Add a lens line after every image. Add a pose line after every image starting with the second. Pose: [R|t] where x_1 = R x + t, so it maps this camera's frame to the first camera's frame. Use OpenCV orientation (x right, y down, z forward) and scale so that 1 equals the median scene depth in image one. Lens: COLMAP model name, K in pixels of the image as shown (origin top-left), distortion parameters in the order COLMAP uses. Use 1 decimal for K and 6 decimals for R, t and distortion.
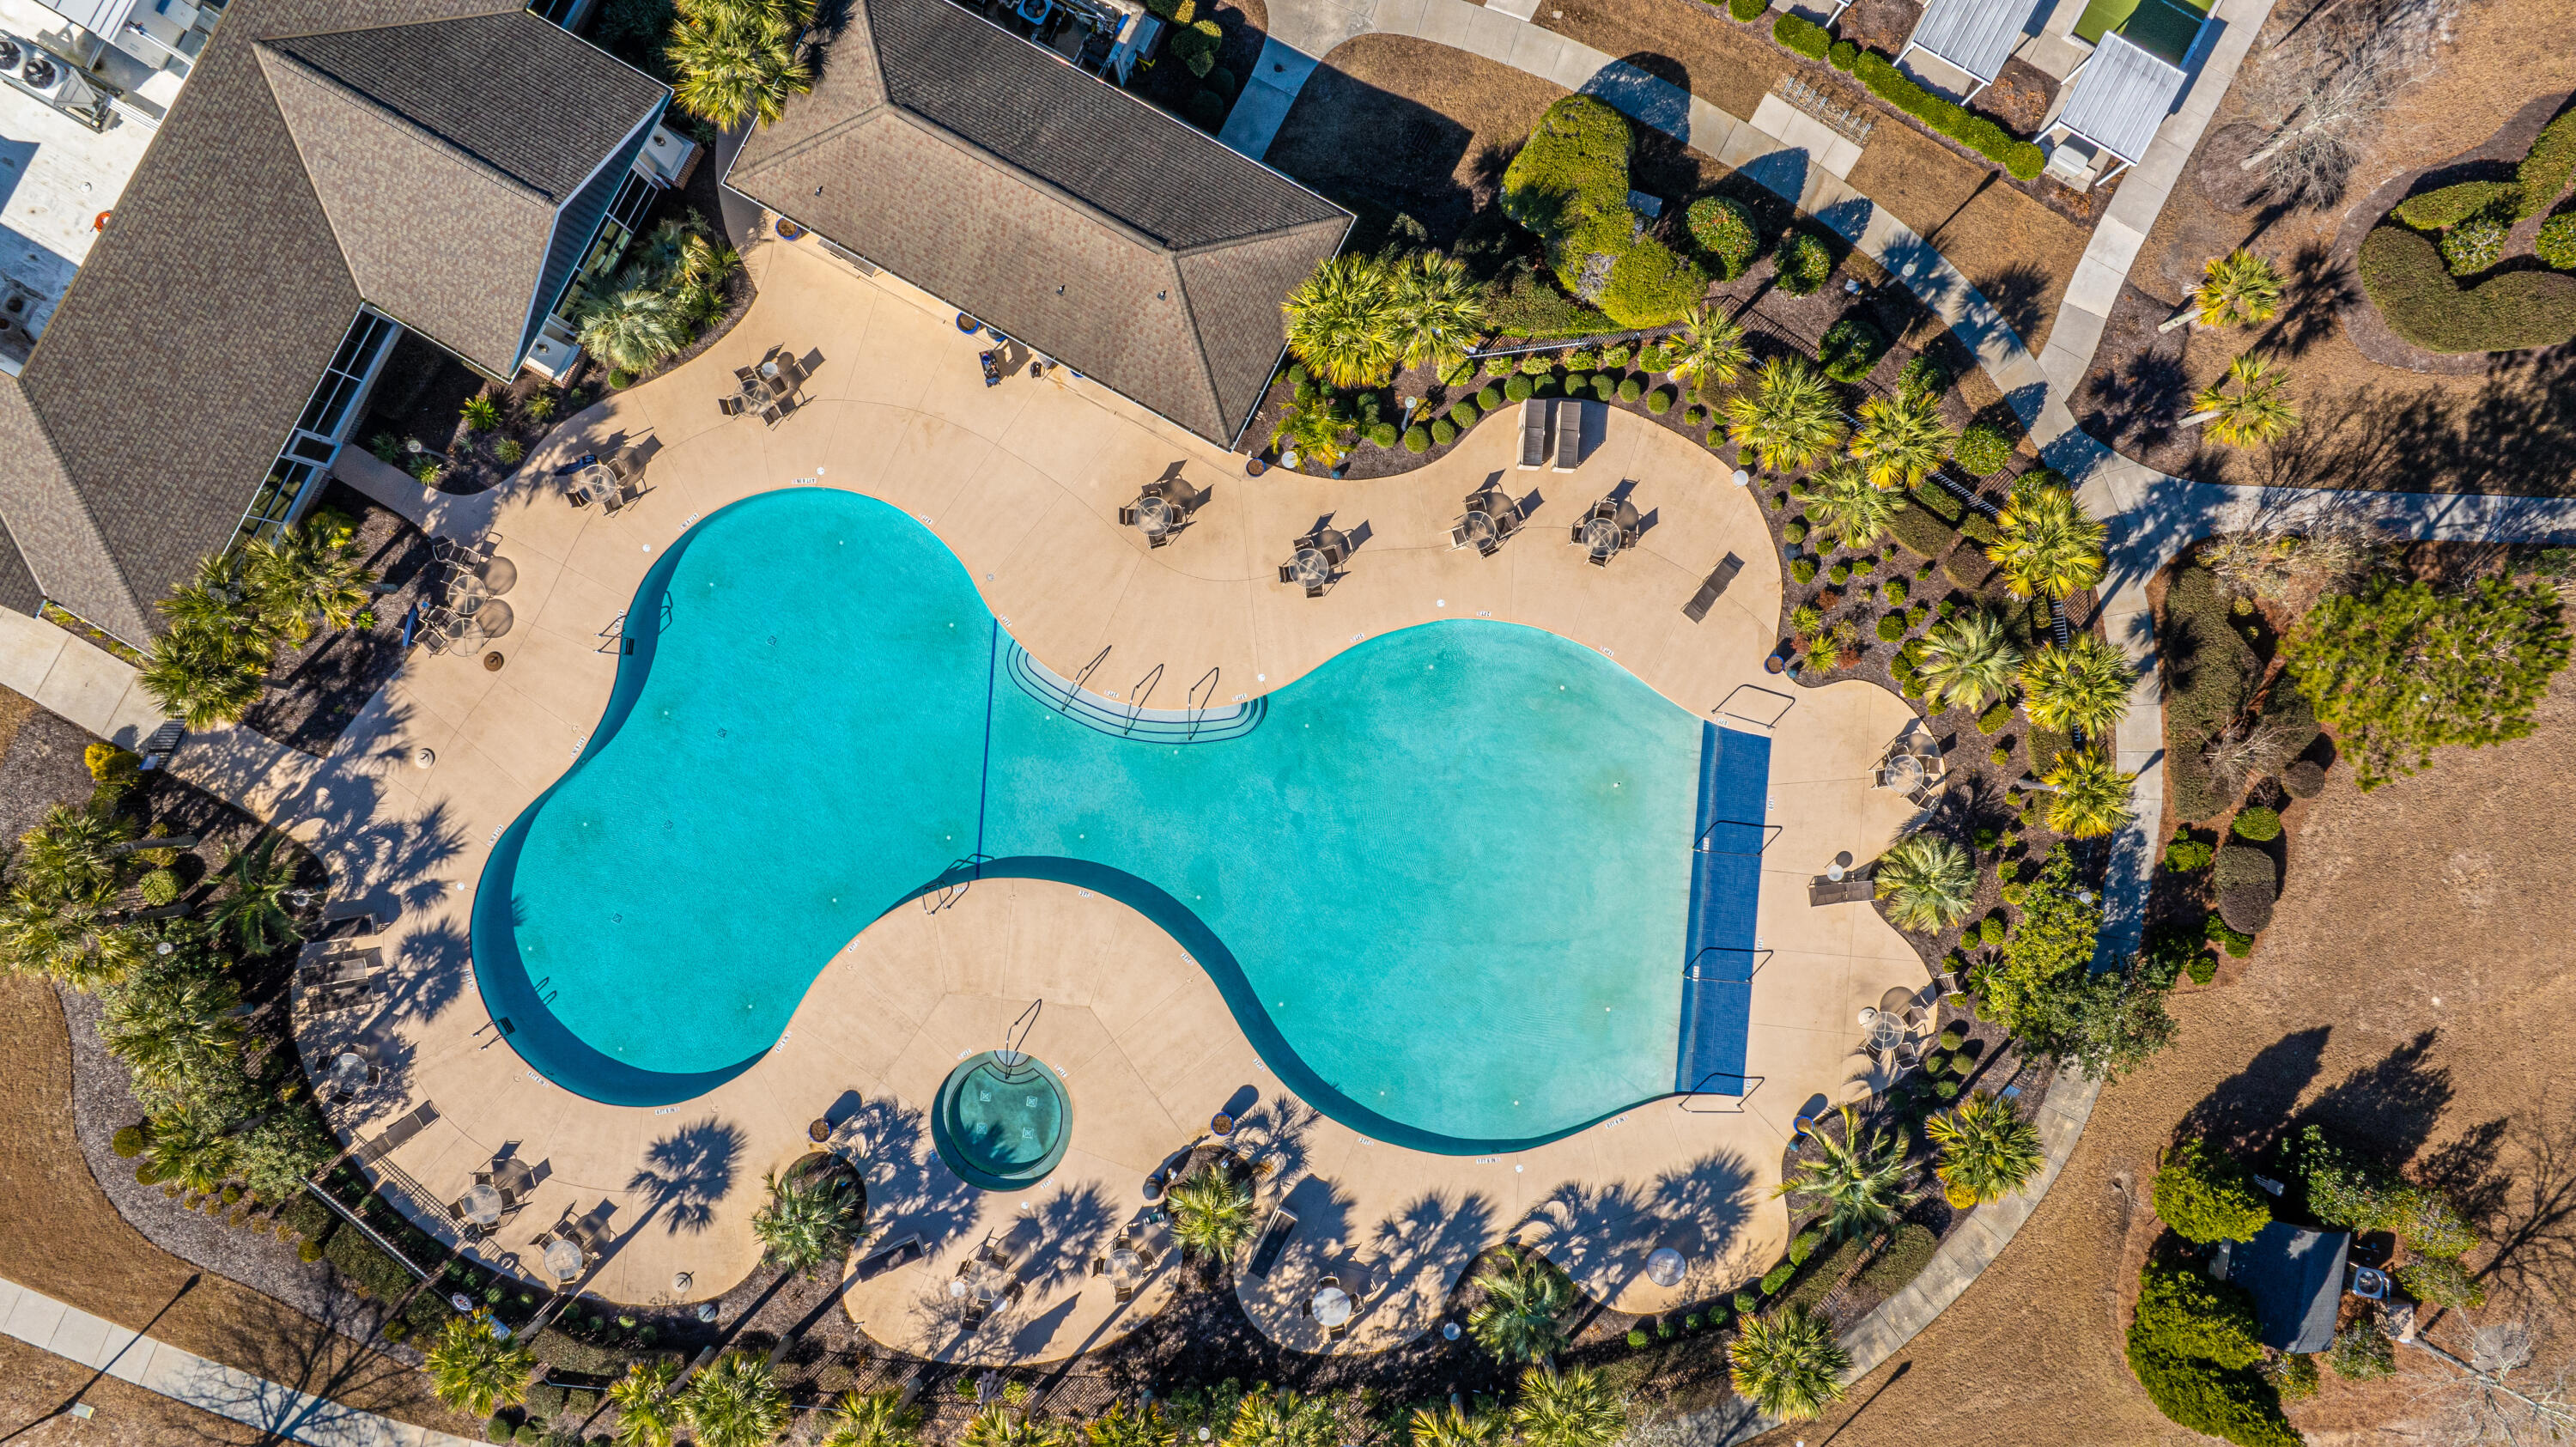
lens RADIAL K [[1782.5, 0, 1291.4], [0, 1782.5, 727.7], [0, 0, 1]] dist [-0.022598, -0.000657]
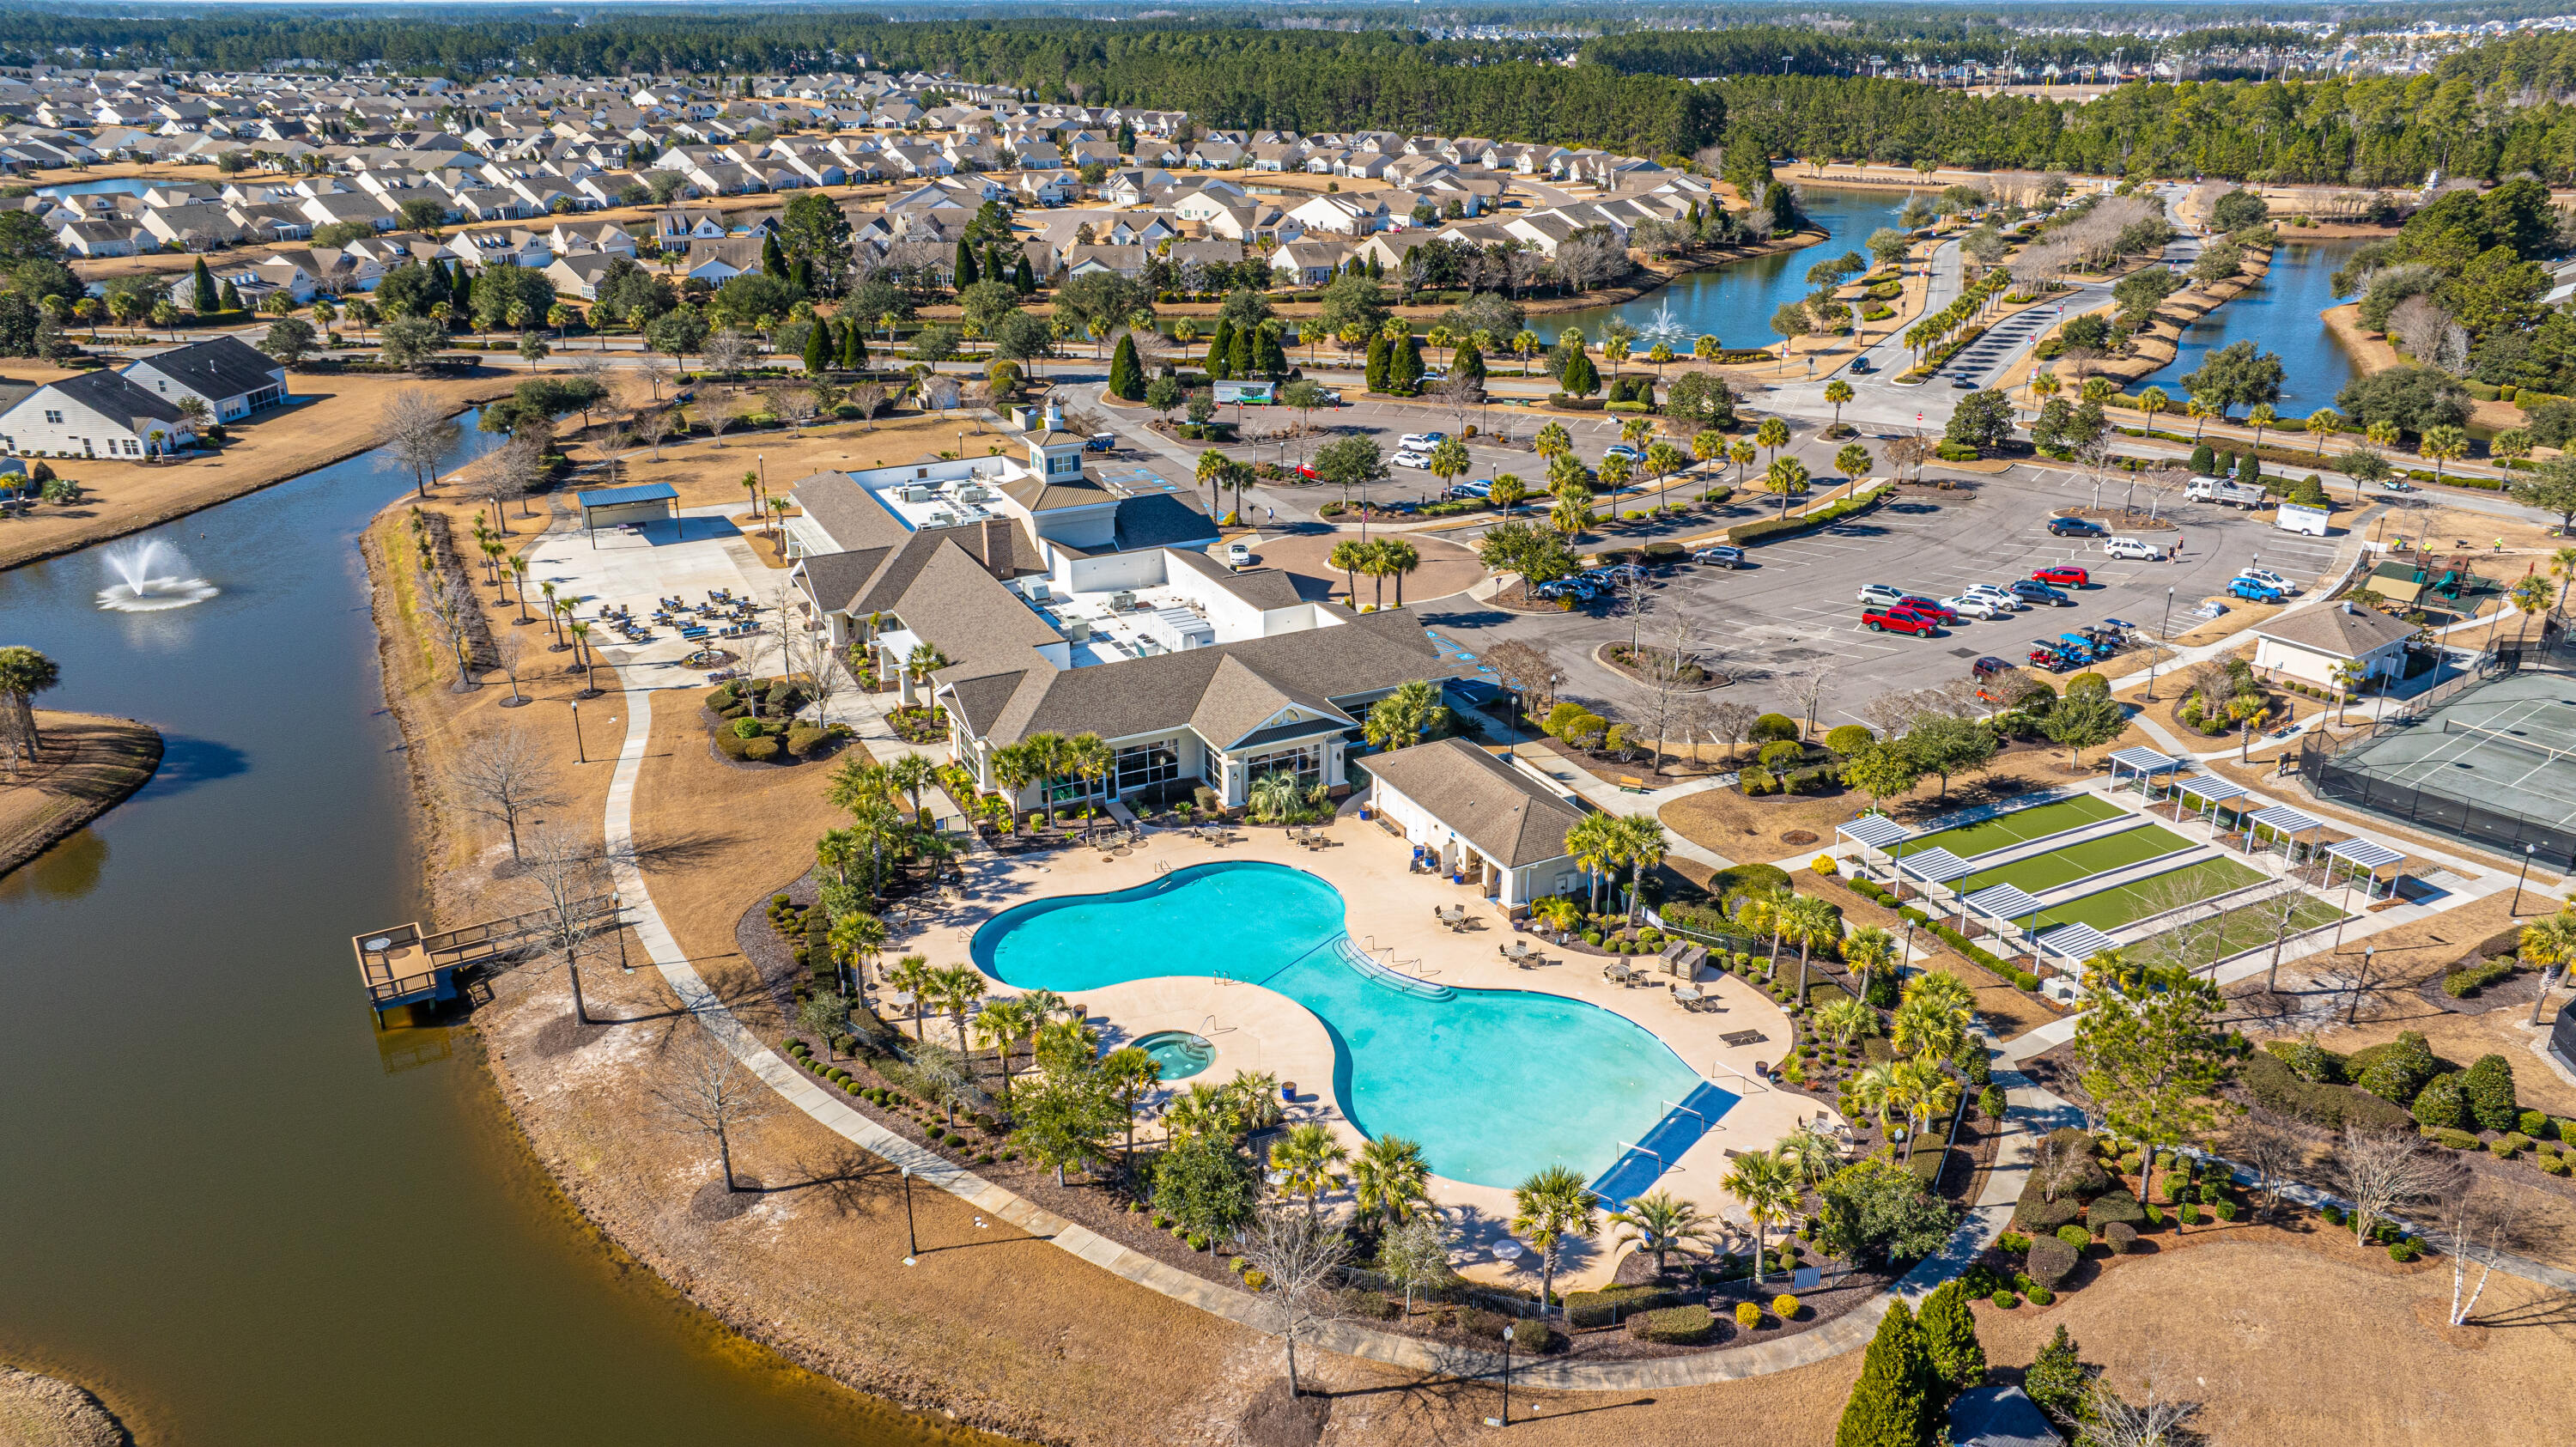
lens RADIAL K [[1782.5, 0, 1289.8], [0, 1782.5, 722.4], [0, 0, 1]] dist [-0.022598, -0.000657]
pose [[0.821407, 0.211330, -0.529746, 0.676992], [-0.570217, 0.323760, -0.755004, 1.231190], [0.011956, 0.922236, 0.386443, 0.141717]]
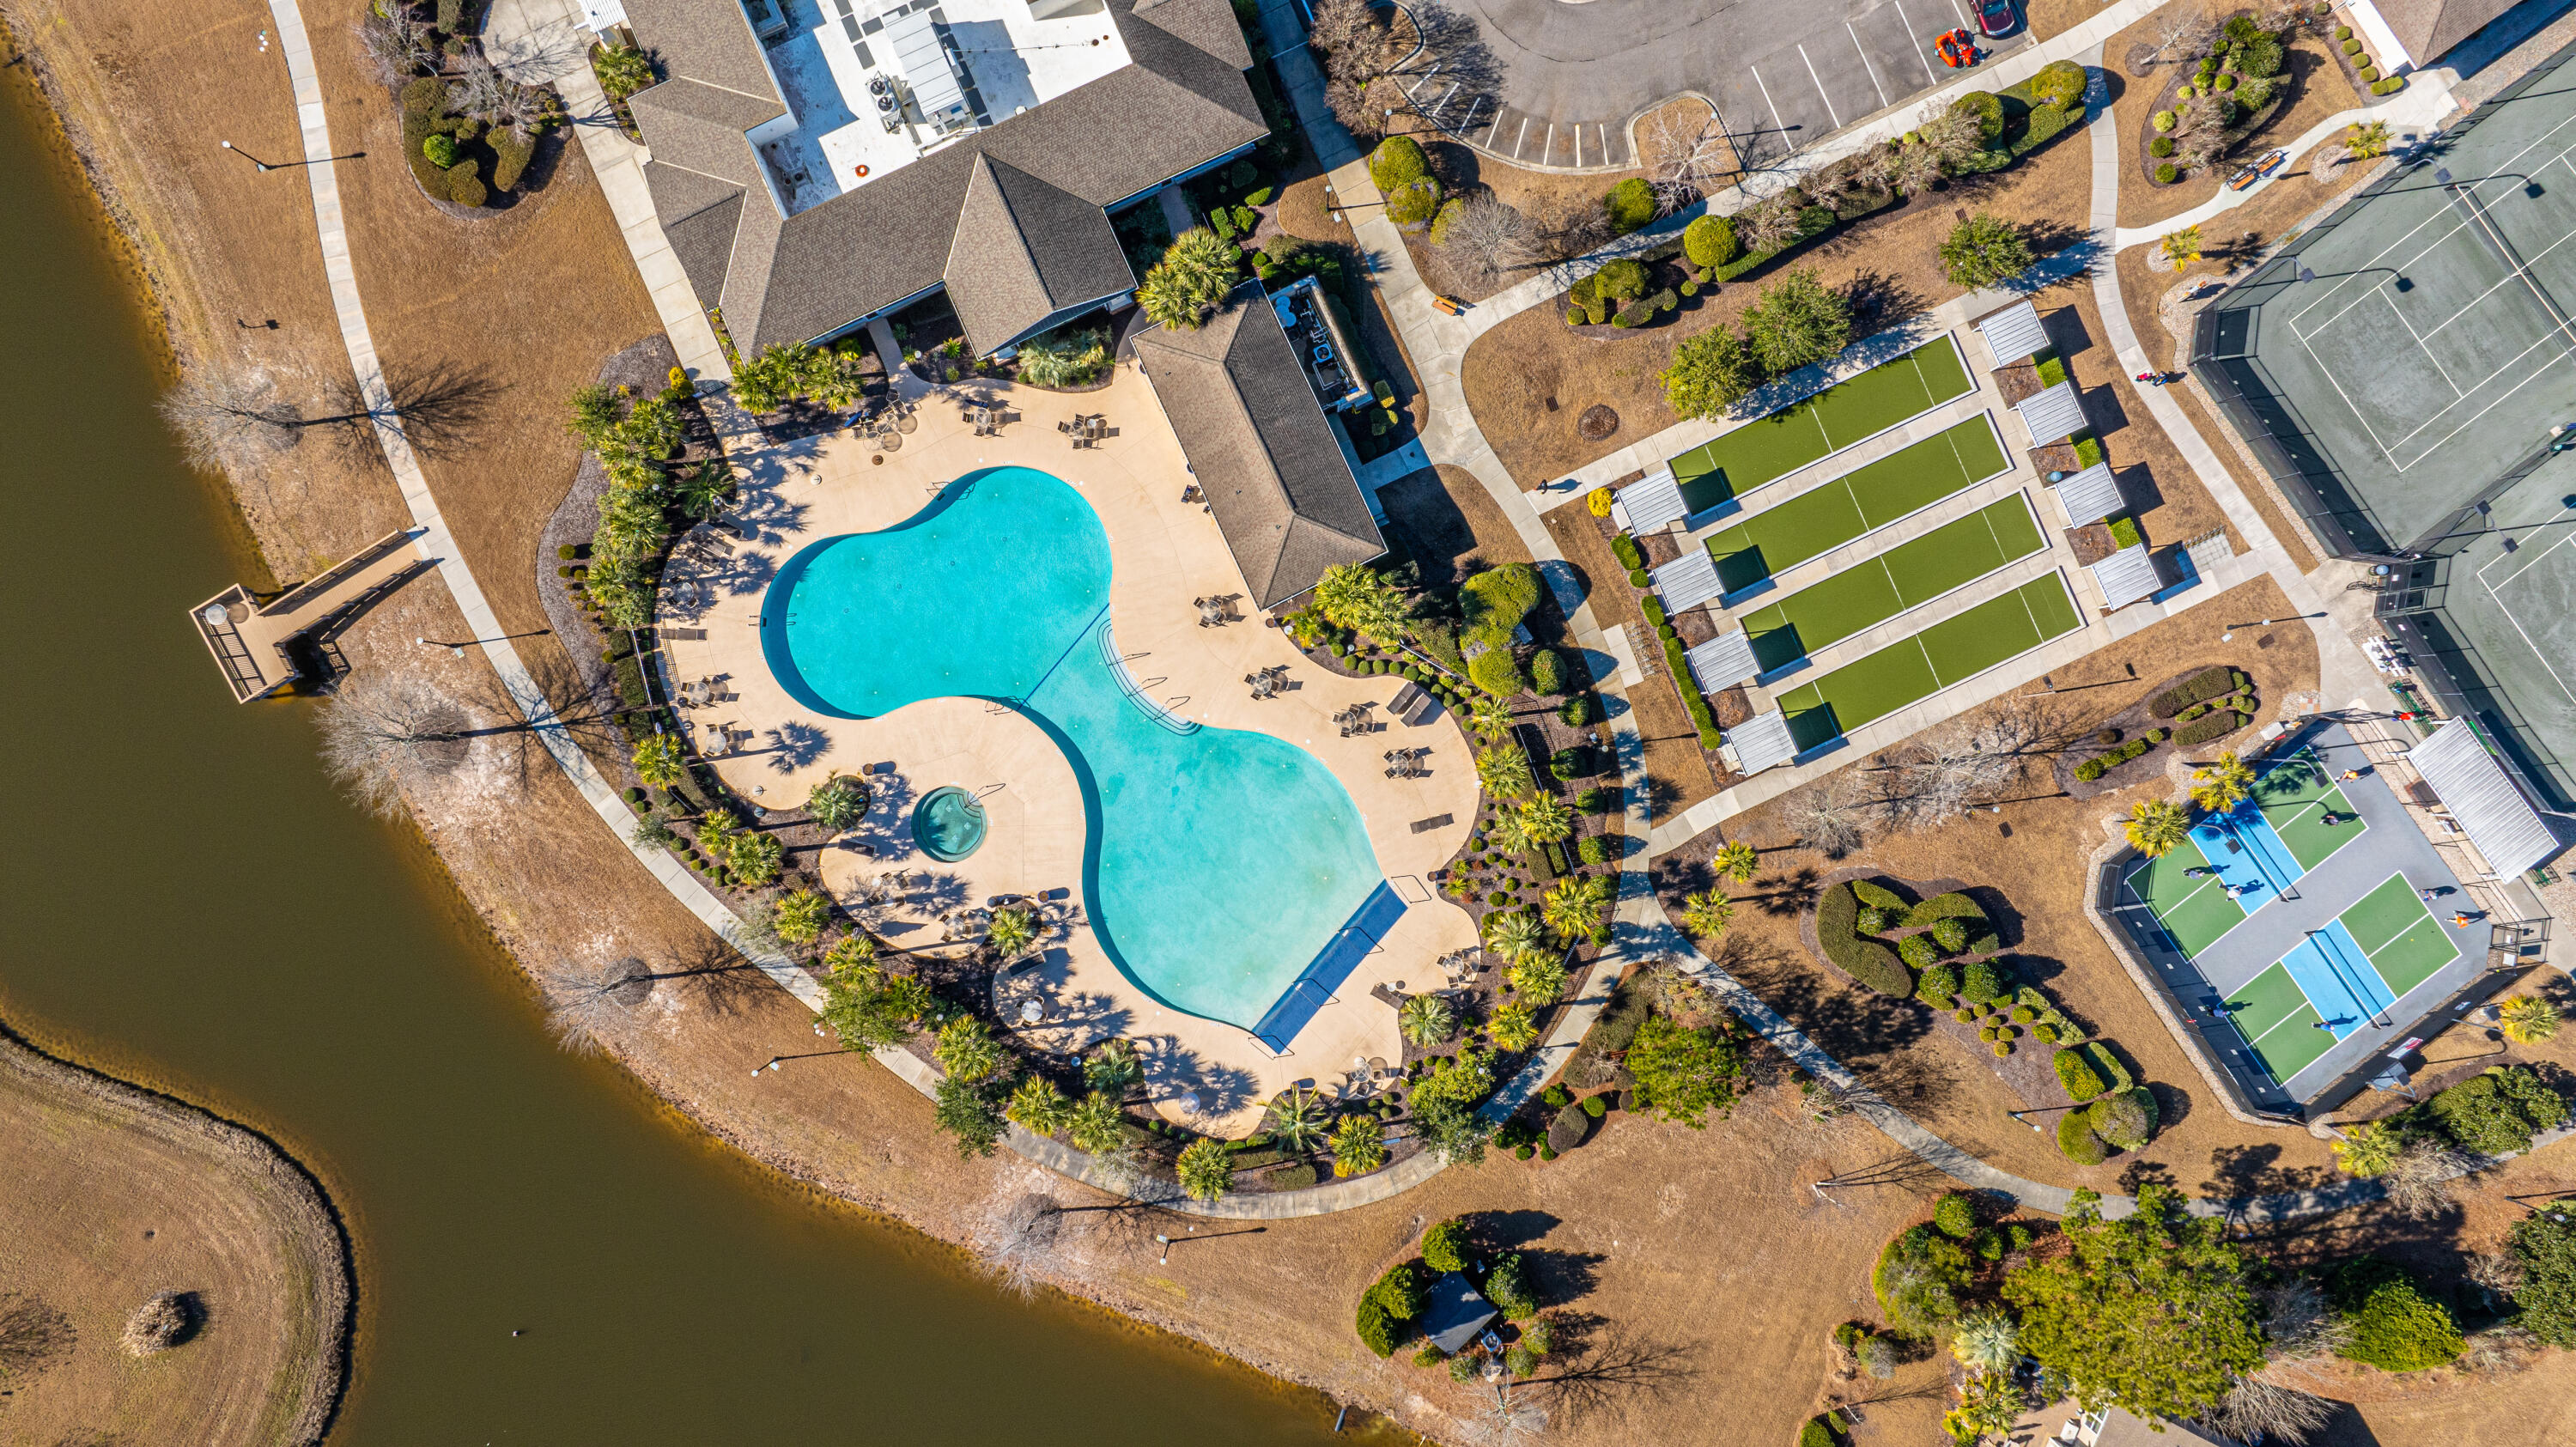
lens RADIAL K [[1782.5, 0, 1285.5], [0, 1782.5, 719.6], [0, 0, 1]] dist [-0.022598, -0.000657]
pose [[0.801750, 0.597366, -0.018726, 0.086540], [-0.597496, 0.801870, -0.001725, -0.071450], [0.013985, 0.012572, 0.999823, -0.842955]]
